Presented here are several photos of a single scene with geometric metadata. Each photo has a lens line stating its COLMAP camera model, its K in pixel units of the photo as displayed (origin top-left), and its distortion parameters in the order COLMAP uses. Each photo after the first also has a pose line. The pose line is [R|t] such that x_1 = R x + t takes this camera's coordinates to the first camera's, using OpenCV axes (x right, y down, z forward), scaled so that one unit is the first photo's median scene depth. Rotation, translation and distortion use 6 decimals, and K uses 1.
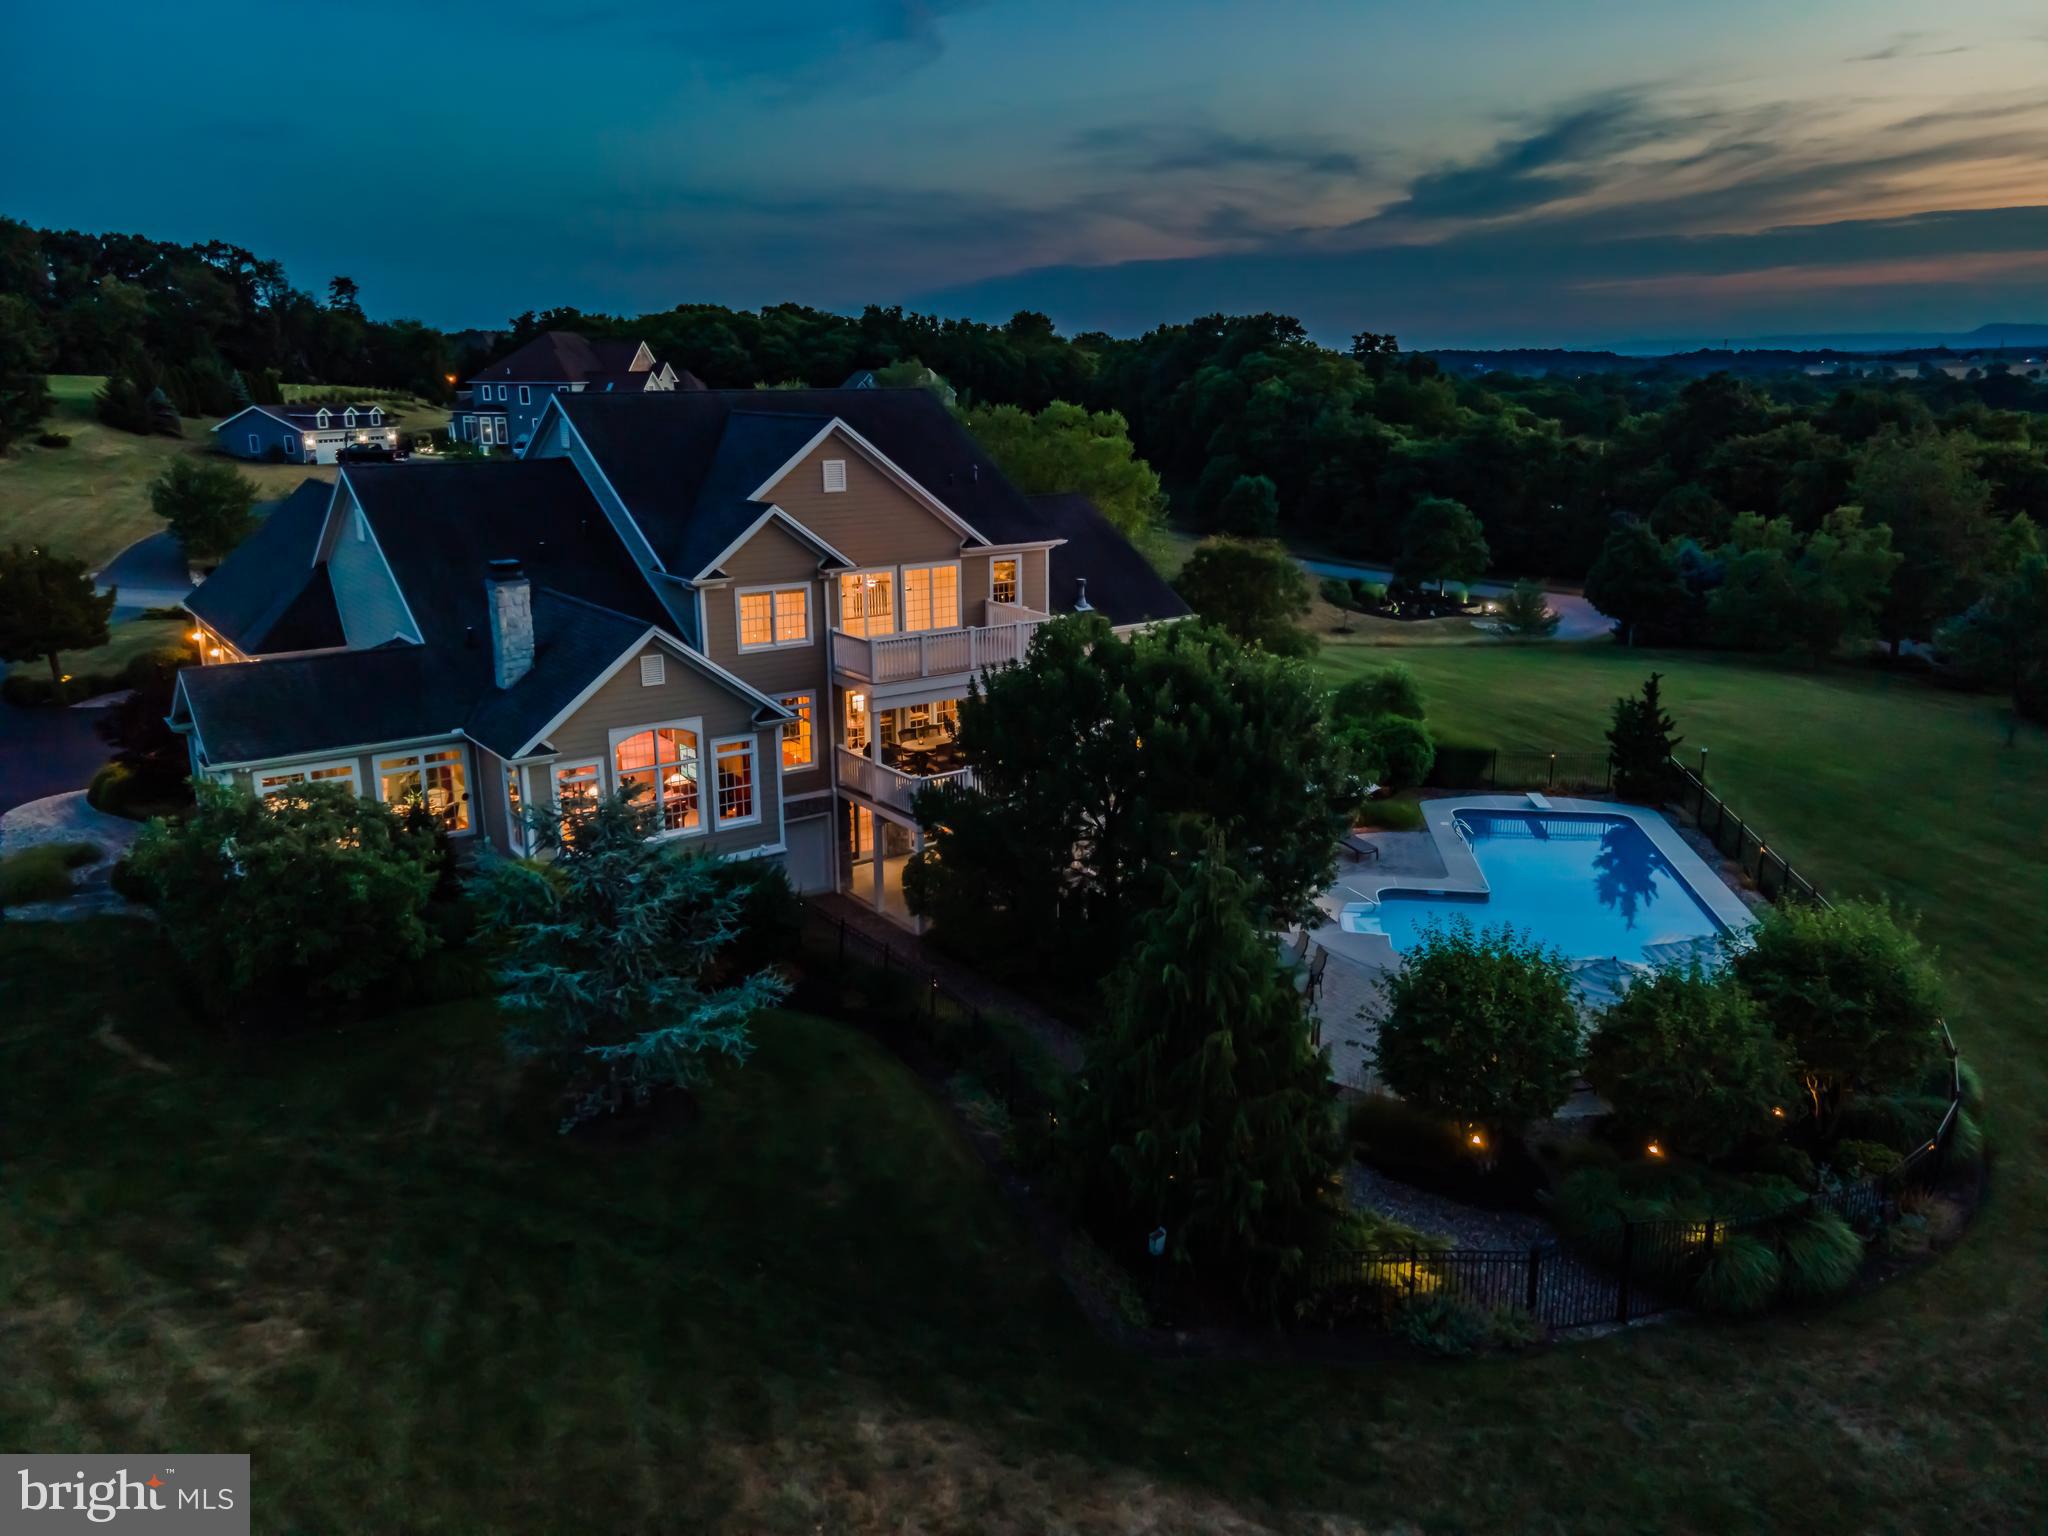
lens RADIAL K [[1488.2, 0, 1033.7], [0, 1488.2, 751.0], [0, 0, 1]] dist [0.012841, 0.054668]
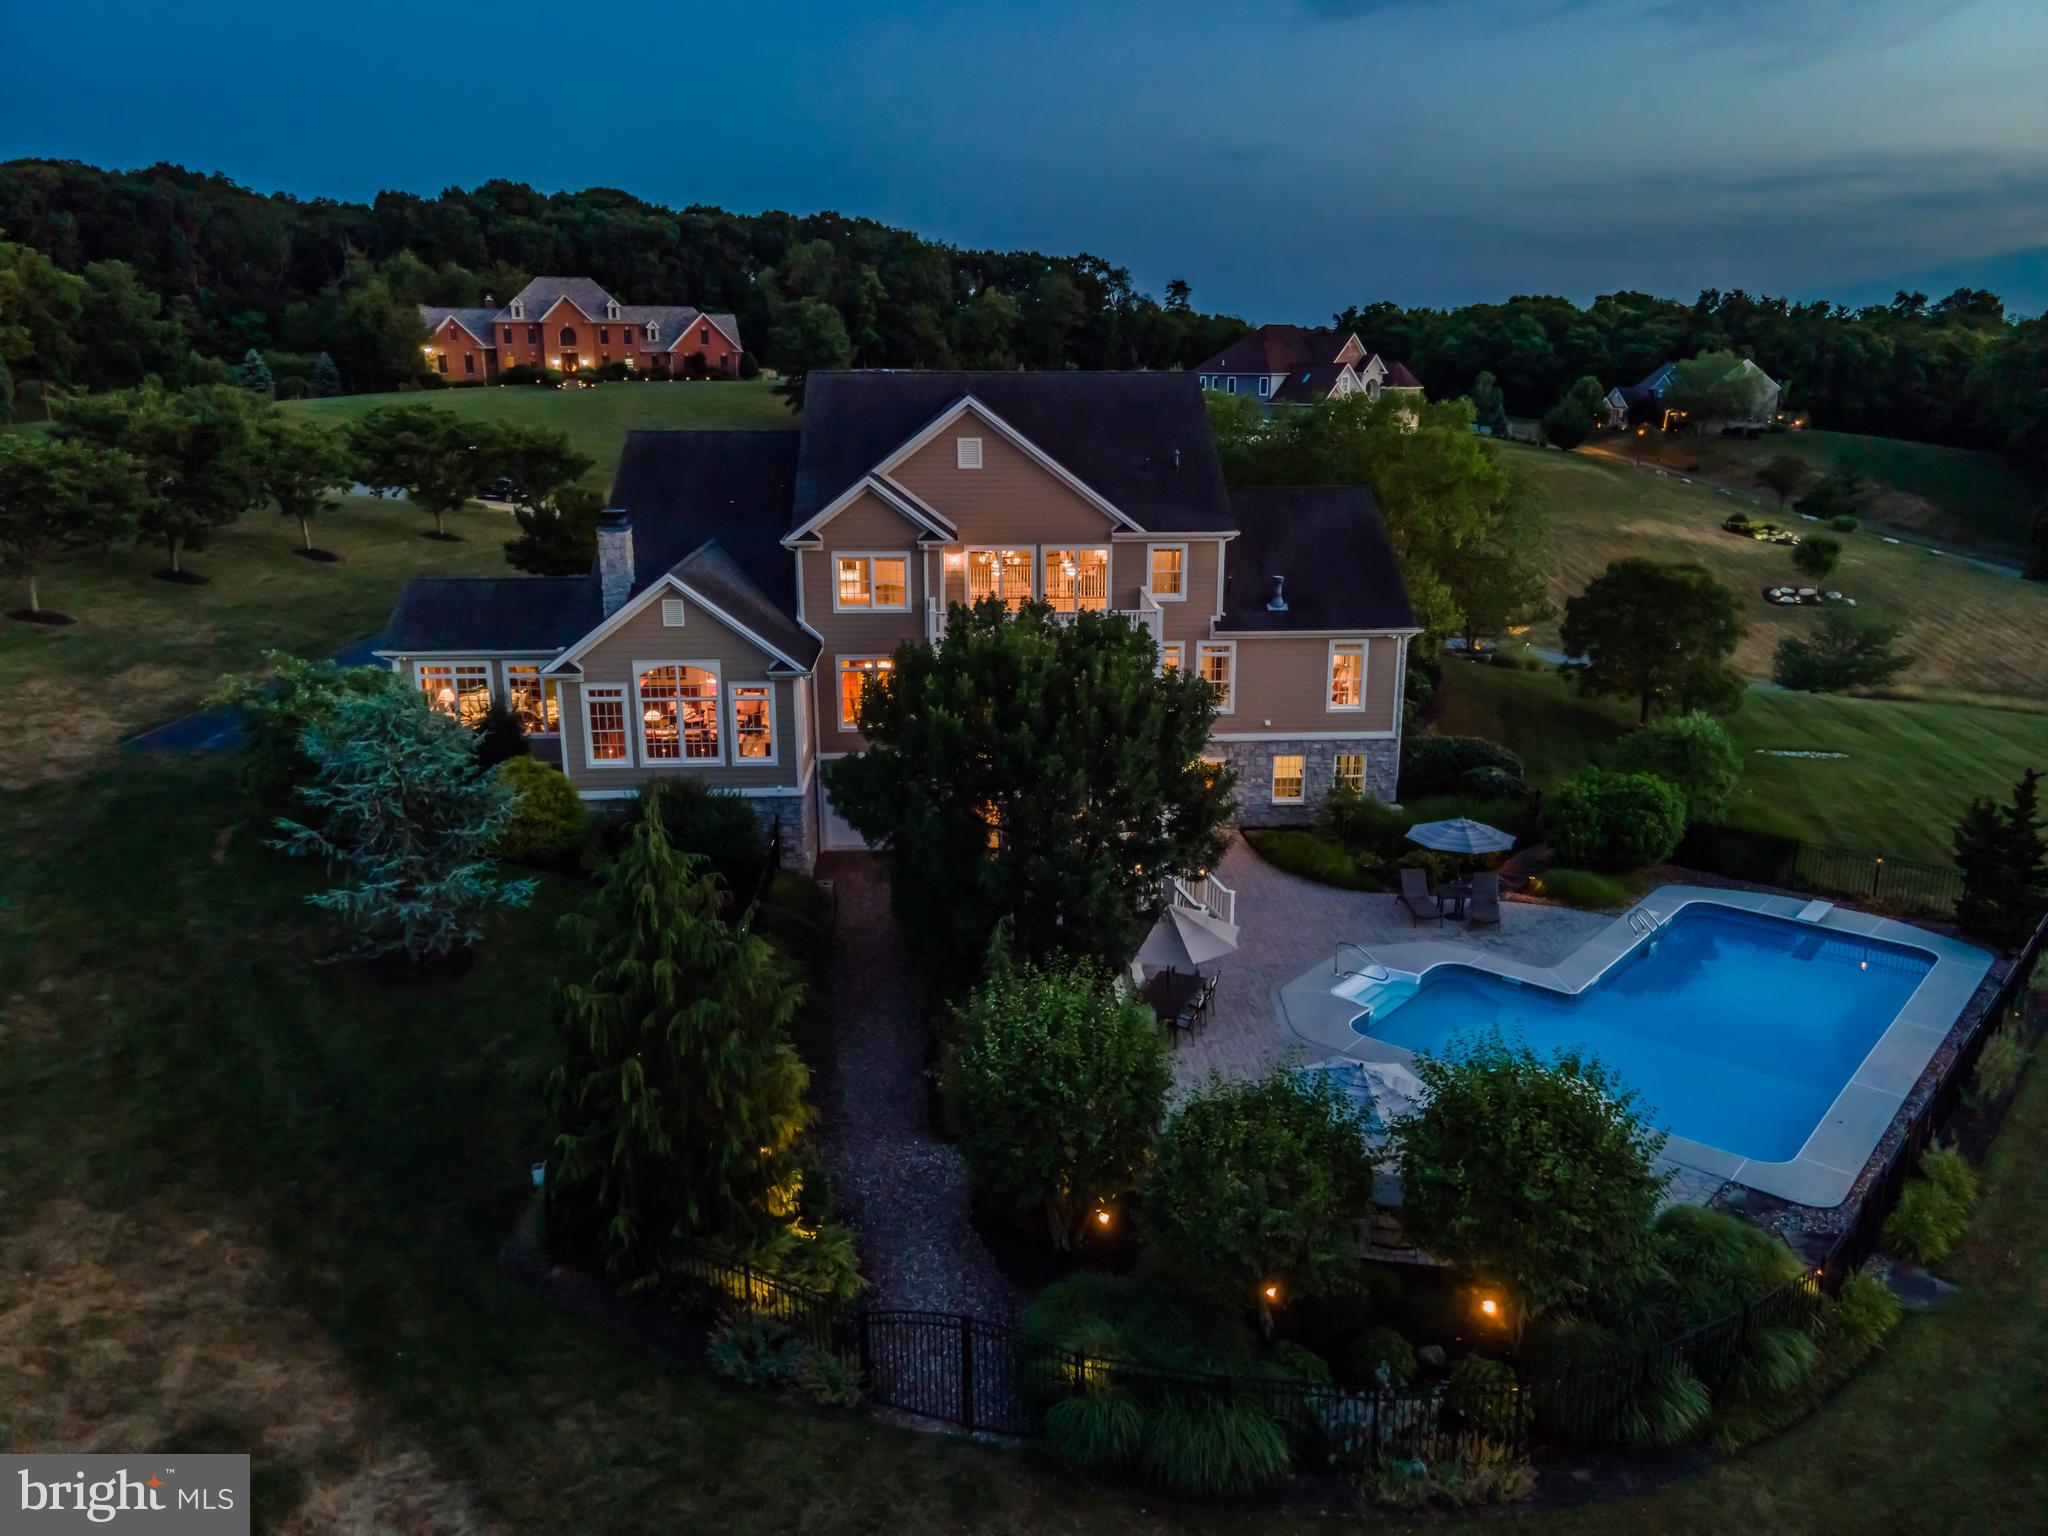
lens RADIAL K [[1488.2, 0, 1033.7], [0, 1488.2, 751.0], [0, 0, 1]] dist [0.012841, 0.054668]
pose [[0.837270, 0.141500, -0.528164, 0.444841], [-0.140033, 0.989211, 0.043032, -0.028559], [0.528554, 0.037932, 0.848052, 0.143012]]
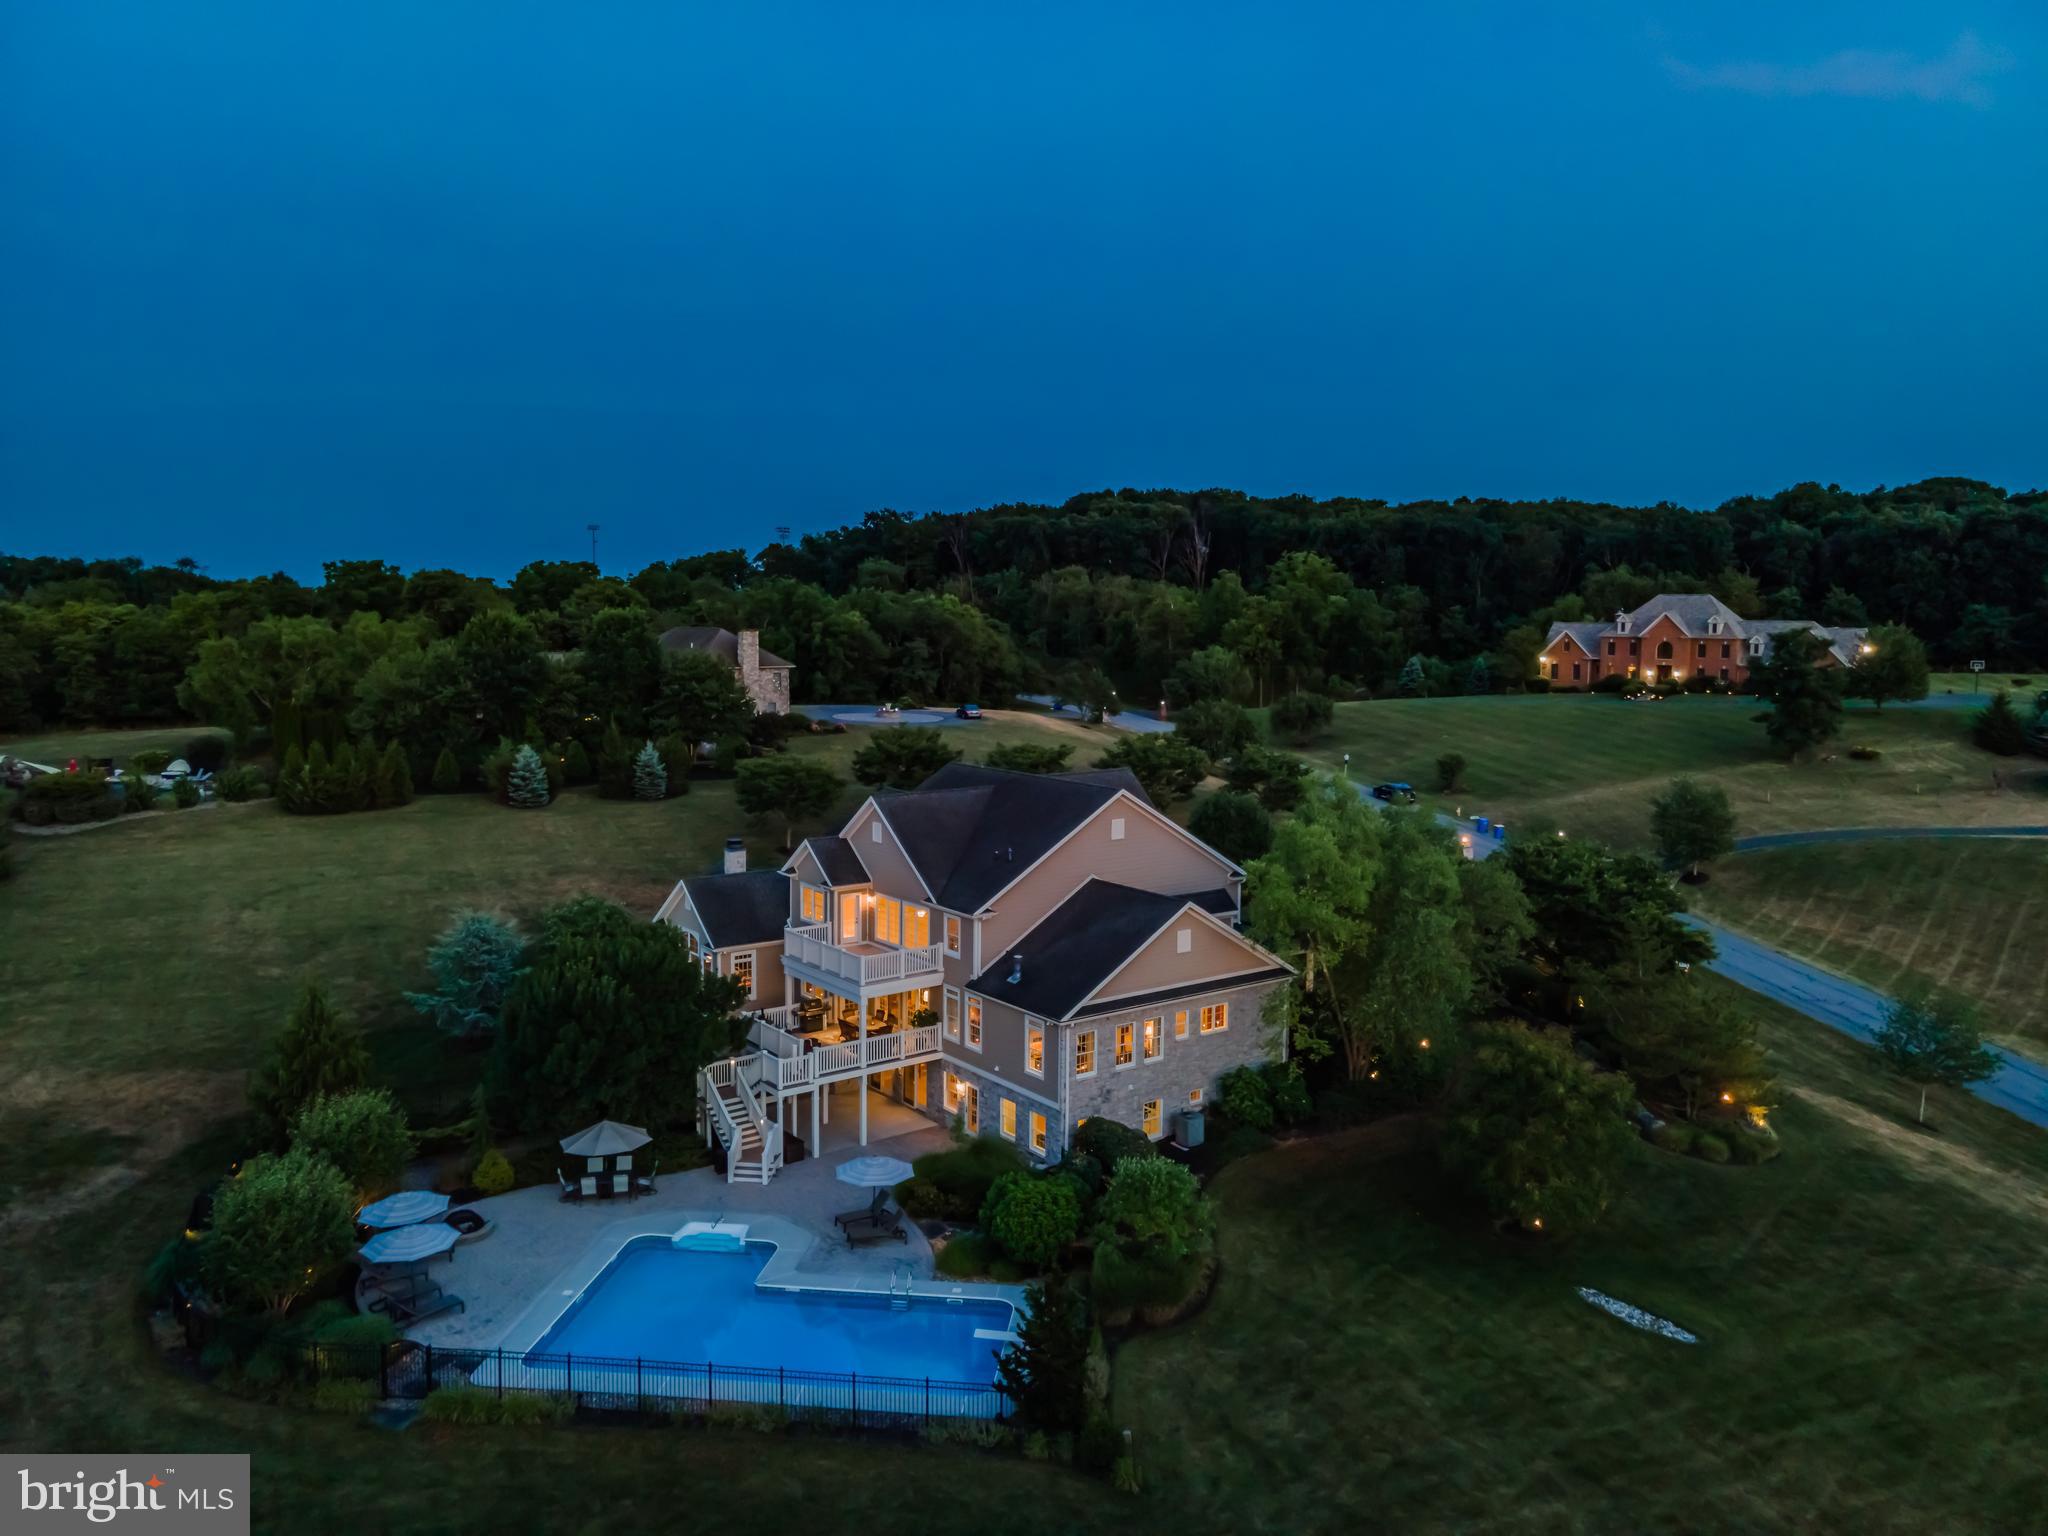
lens RADIAL K [[1488.2, 0, 1033.7], [0, 1488.2, 751.0], [0, 0, 1]] dist [0.012841, 0.054668]
pose [[0.010296, 0.099676, -0.994967, 1.296954], [-0.260506, 0.960927, 0.093570, -0.419567], [0.965417, 0.258231, 0.035860, 1.001685]]
